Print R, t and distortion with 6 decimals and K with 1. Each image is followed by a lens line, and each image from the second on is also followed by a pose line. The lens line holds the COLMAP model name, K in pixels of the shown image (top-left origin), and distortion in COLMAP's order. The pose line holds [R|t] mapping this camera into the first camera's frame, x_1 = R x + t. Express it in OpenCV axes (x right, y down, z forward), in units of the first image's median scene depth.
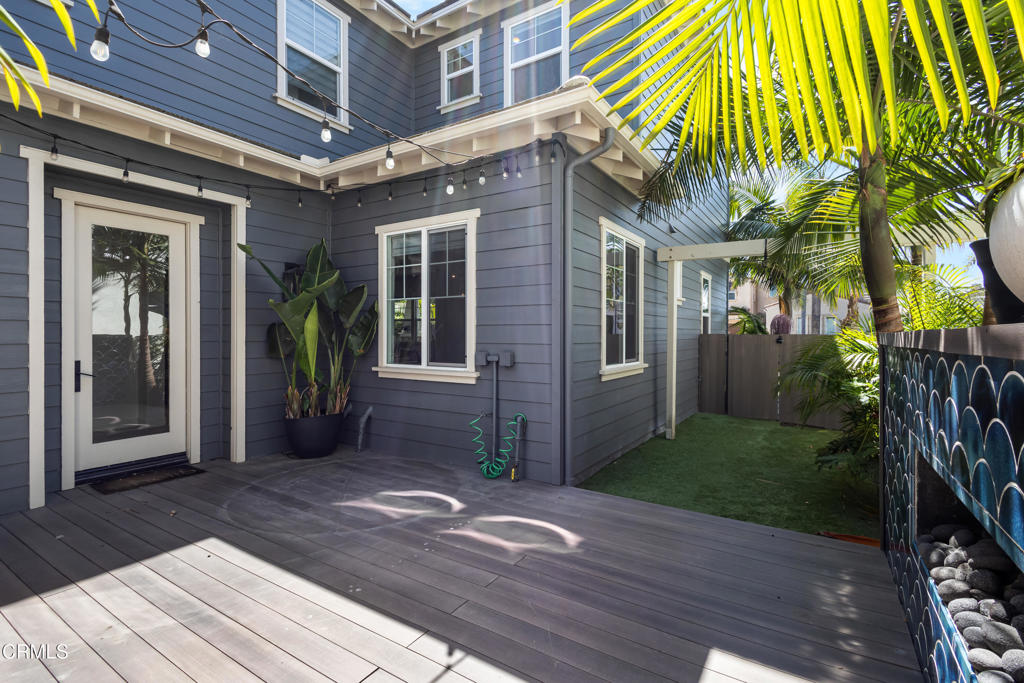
lens RADIAL K [[472.7, 0, 513.6], [0, 472.7, 336.0], [0, 0, 1]] dist [0.010143, -0.000247]
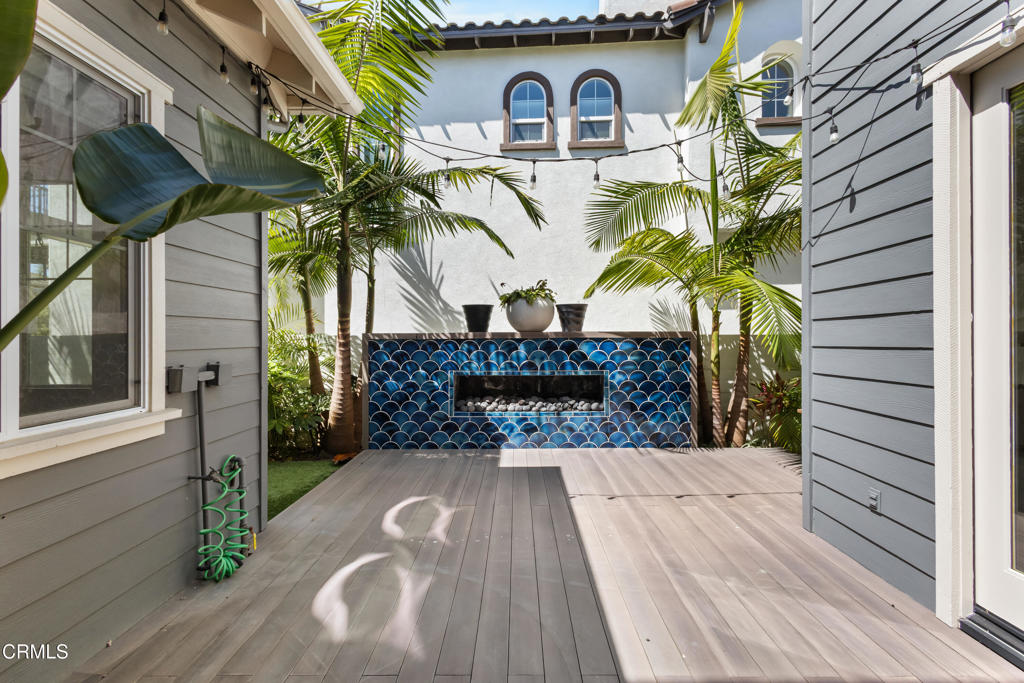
lens RADIAL K [[472.7, 0, 510.0], [0, 472.7, 337.0], [0, 0, 1]] dist [0.010143, -0.000247]
pose [[-0.522984, -0.004260, 0.852332, -0.957206], [0.008897, 0.999906, 0.010457, -0.004280], [-0.852296, 0.013052, -0.522897, 1.295723]]
